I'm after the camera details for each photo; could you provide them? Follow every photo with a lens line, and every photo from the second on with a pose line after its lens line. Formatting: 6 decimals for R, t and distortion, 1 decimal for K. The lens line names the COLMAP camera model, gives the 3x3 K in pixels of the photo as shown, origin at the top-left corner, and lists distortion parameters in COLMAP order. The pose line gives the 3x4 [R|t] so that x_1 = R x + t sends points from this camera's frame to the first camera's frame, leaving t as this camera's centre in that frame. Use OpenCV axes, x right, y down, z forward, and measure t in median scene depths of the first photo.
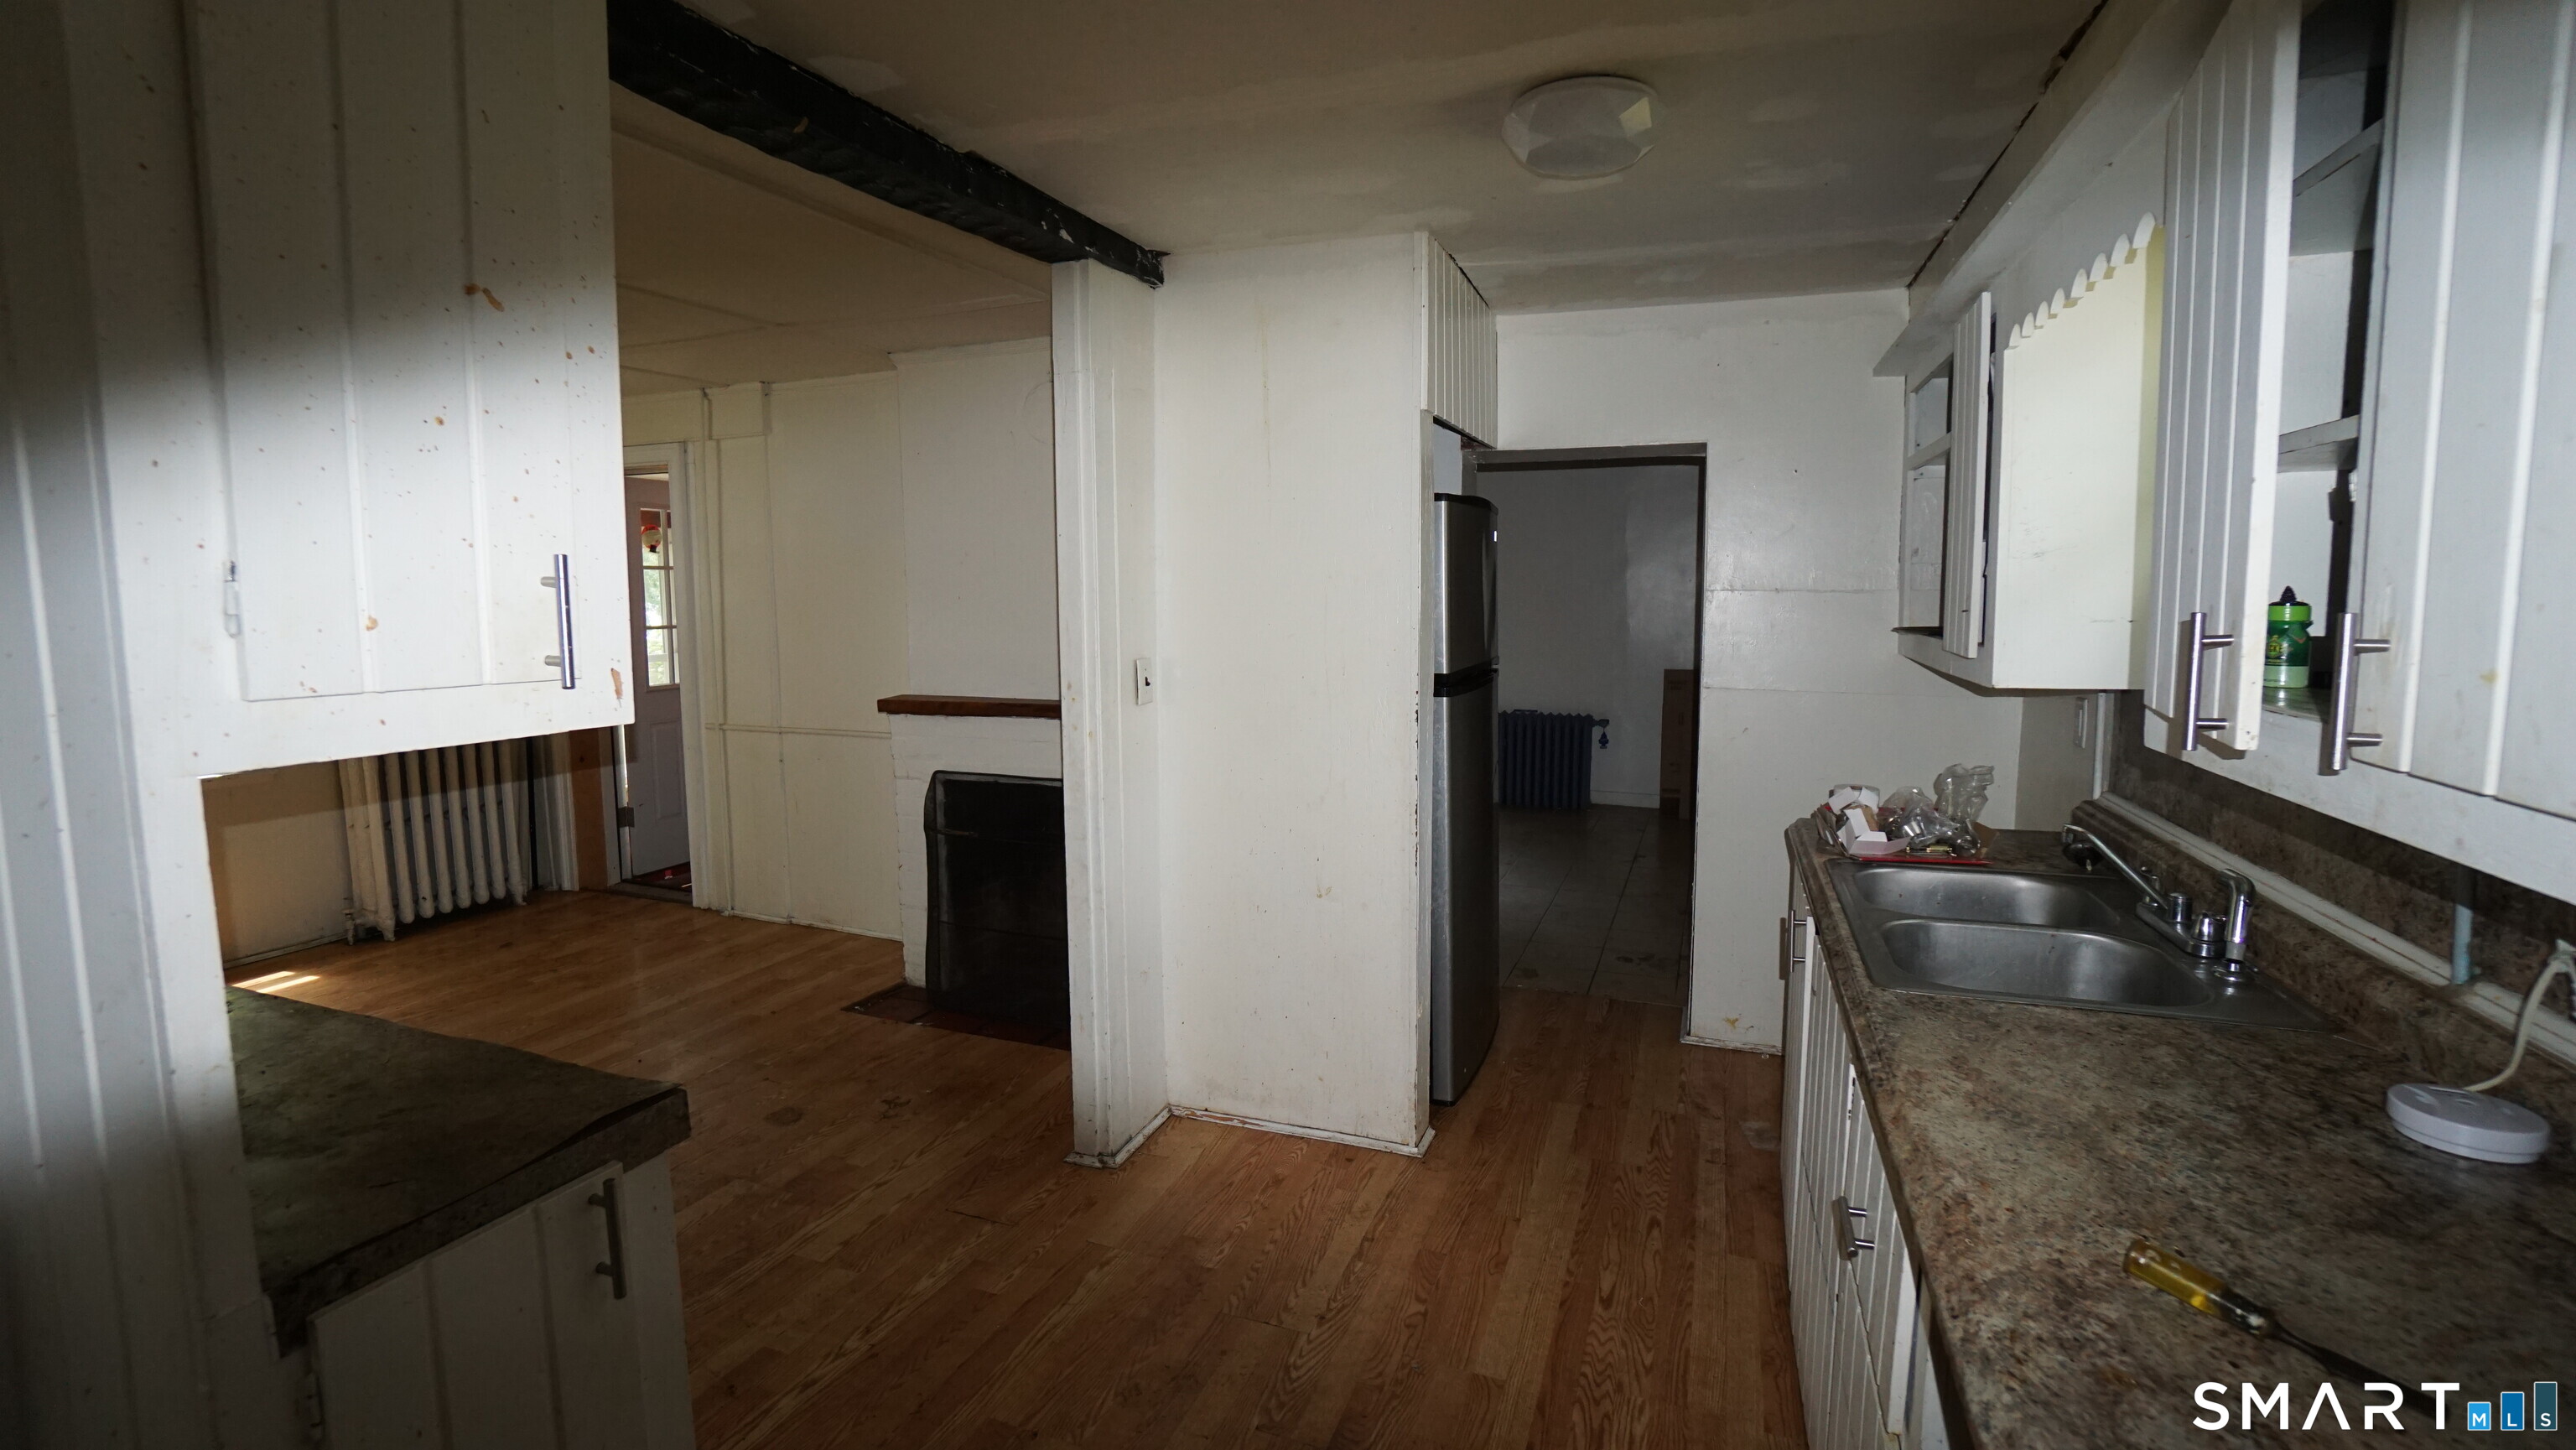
lens RADIAL K [[1150.6, 0, 1284.6], [0, 1150.6, 710.5], [0, 0, 1]] dist [0.000225, 0.000589]
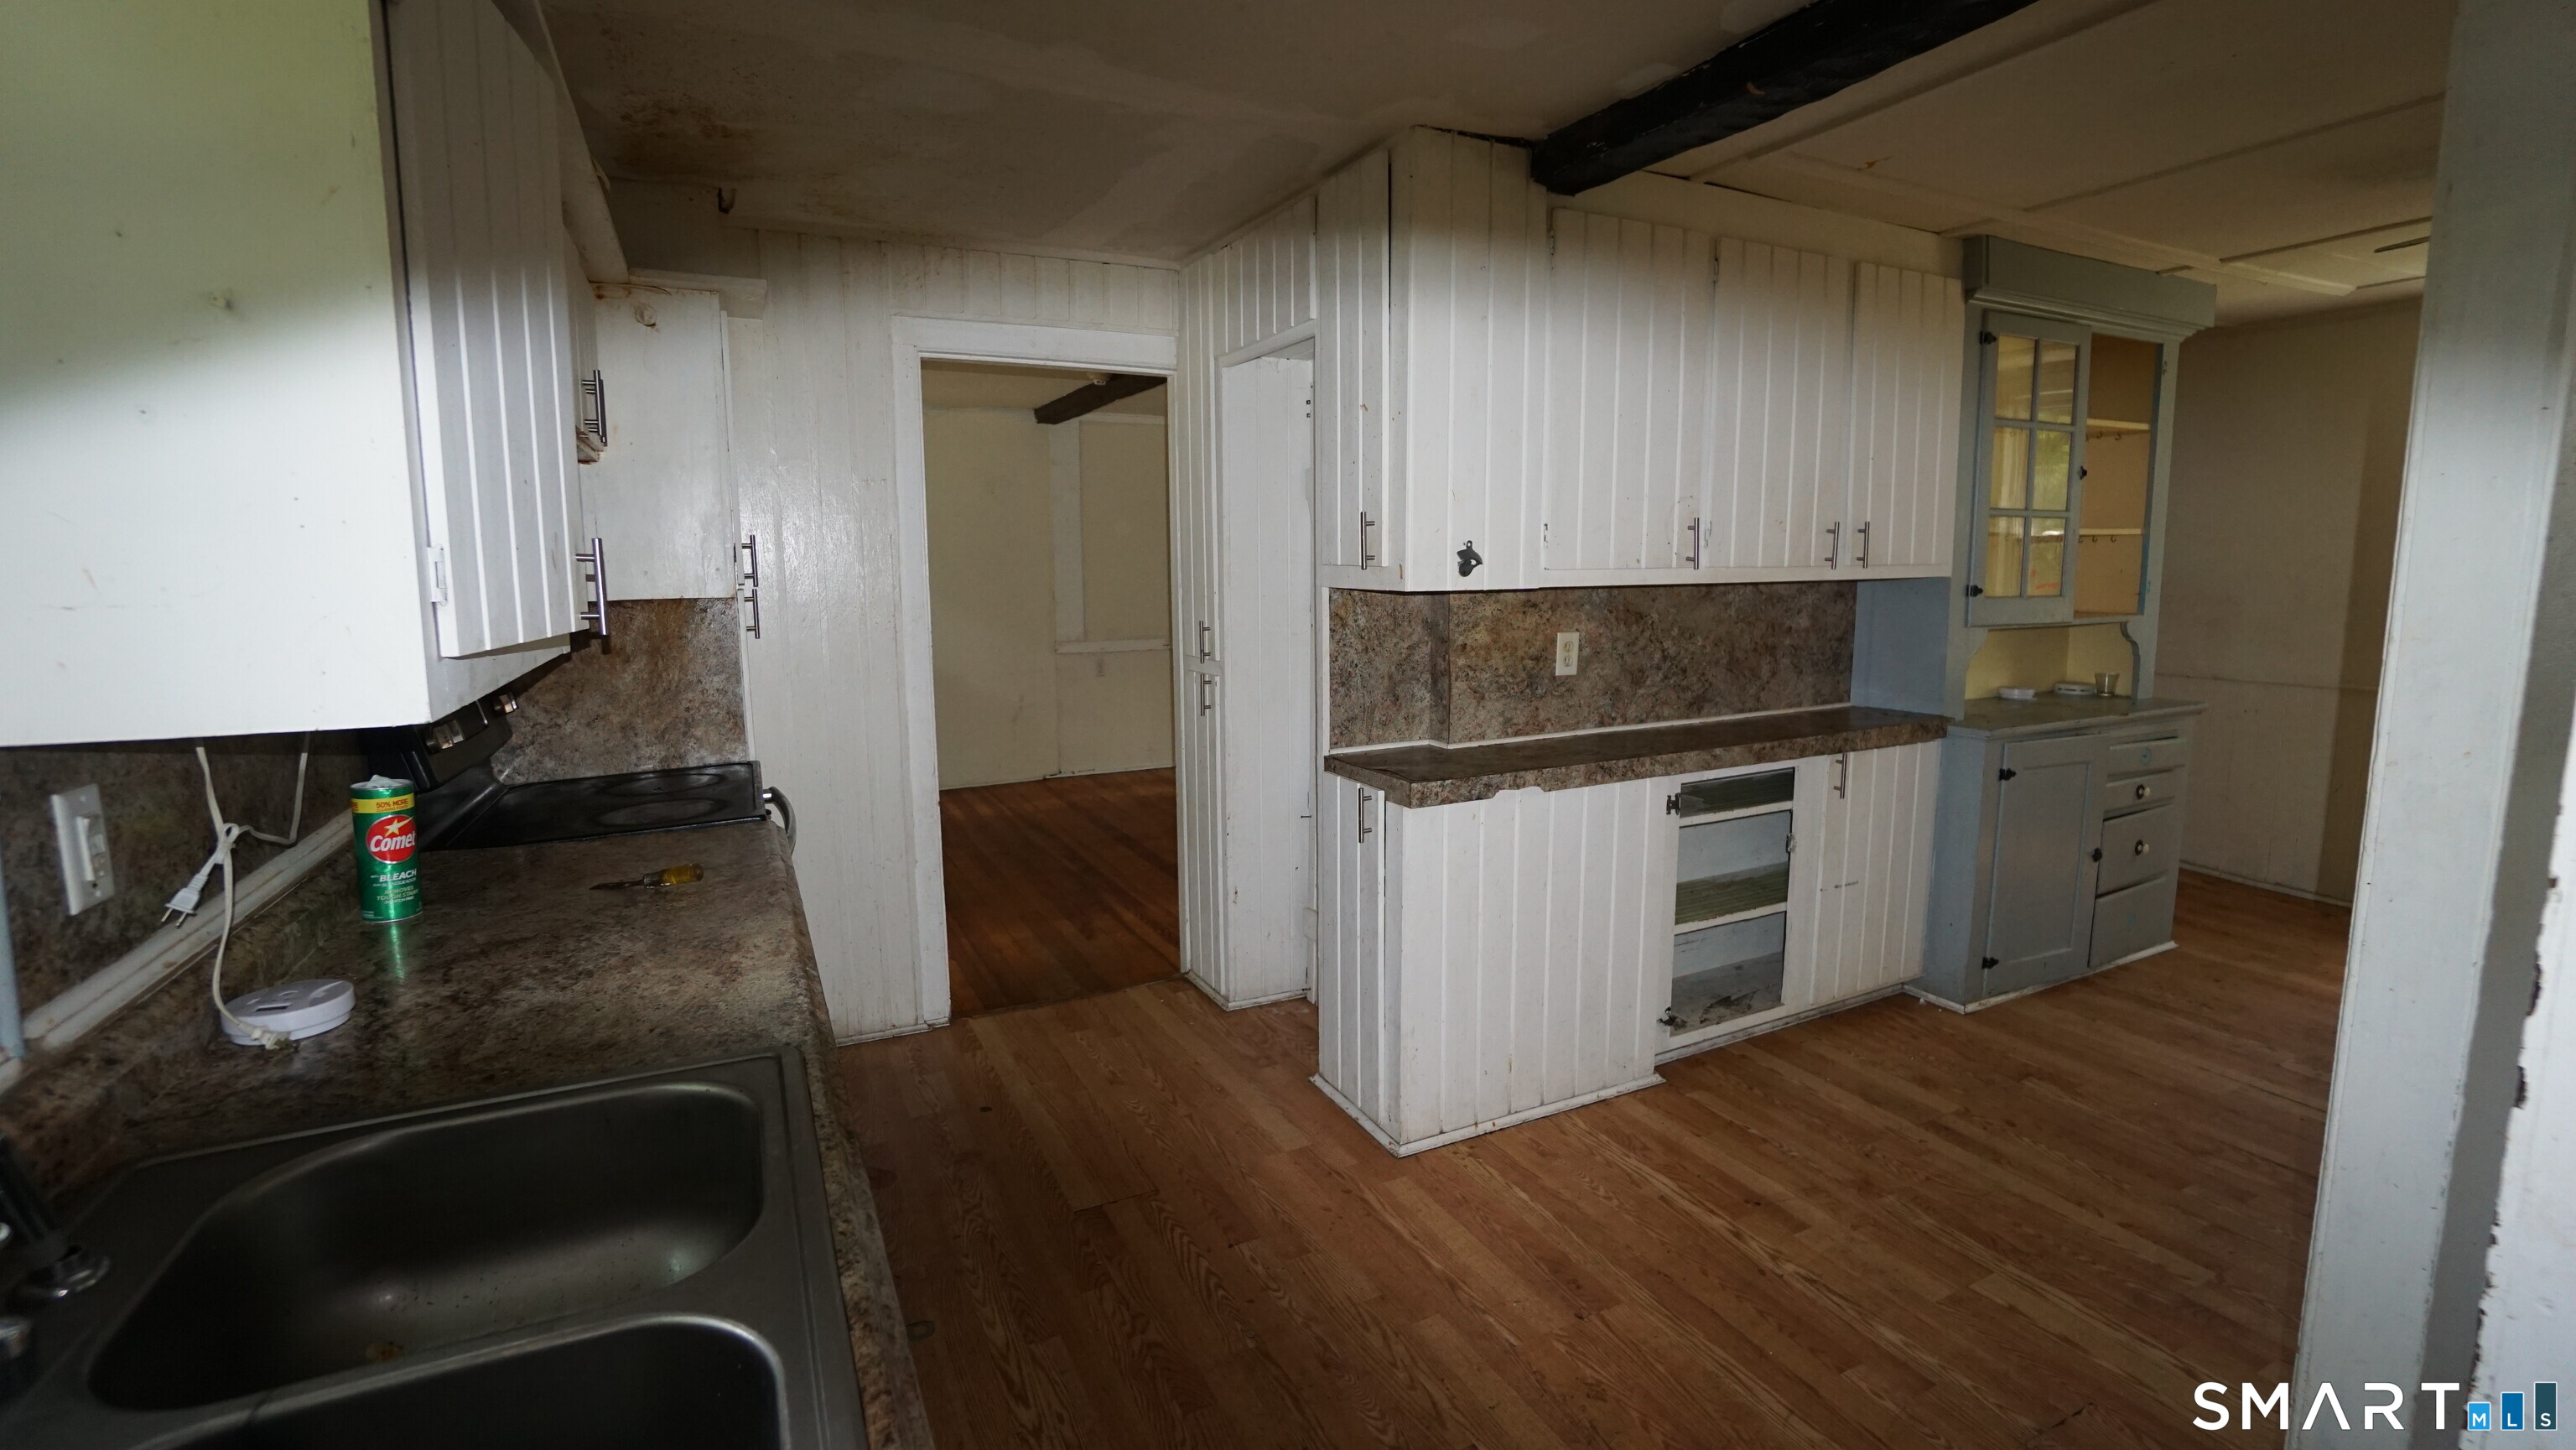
lens RADIAL K [[1150.6, 0, 1293.5], [0, 1150.6, 716.6], [0, 0, 1]] dist [0.000225, 0.000589]
pose [[-0.682068, 0.105343, -0.723662, 1.058500], [-0.061014, 0.977922, 0.199863, -0.176611], [0.728739, 0.180473, -0.660582, 2.202962]]
